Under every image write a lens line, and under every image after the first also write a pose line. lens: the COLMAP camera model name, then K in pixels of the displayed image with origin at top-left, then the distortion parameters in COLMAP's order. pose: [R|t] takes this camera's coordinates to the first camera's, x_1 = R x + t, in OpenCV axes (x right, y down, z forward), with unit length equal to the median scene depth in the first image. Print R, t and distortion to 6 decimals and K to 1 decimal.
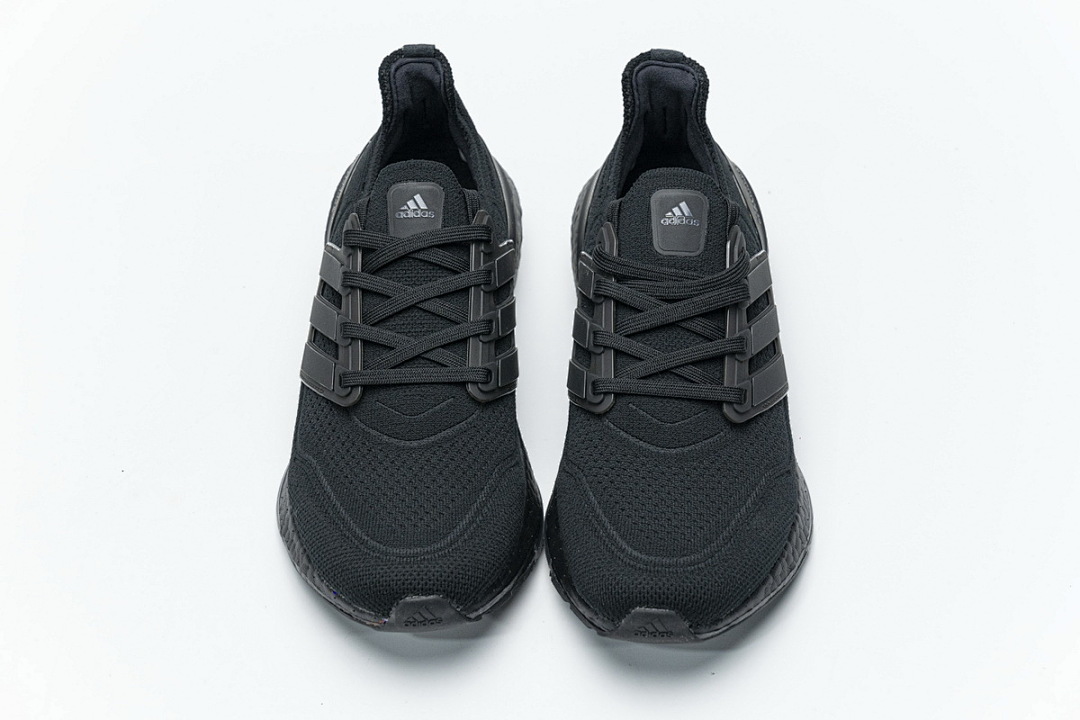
lens RADIAL K [[2143.8, 0, 536.7], [0, 2143.8, 358.5], [0, 0, 1]] dist [0.059036, 0.000000]
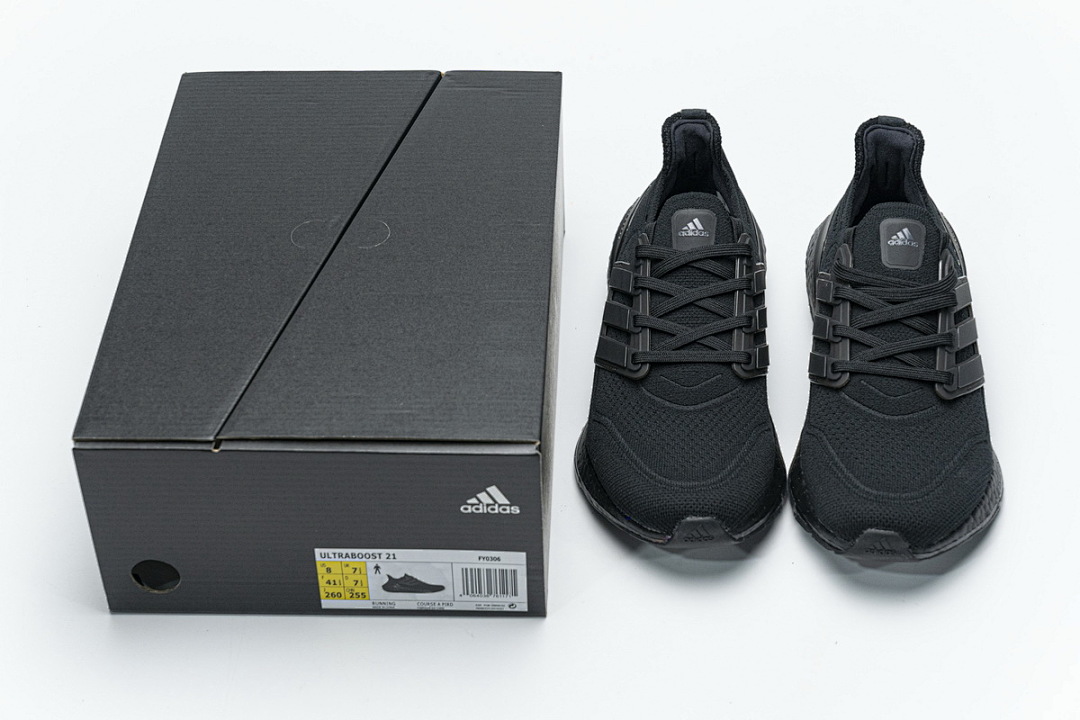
lens RADIAL K [[2143.8, 0, 539.3], [0, 2143.8, 366.4], [0, 0, 1]] dist [0.059036, 0.000000]
pose [[0.997937, 0.030407, -0.056550, -0.074635], [-0.035181, 0.995723, -0.085433, 0.126132], [0.053710, 0.087247, 0.994738, -0.276868]]
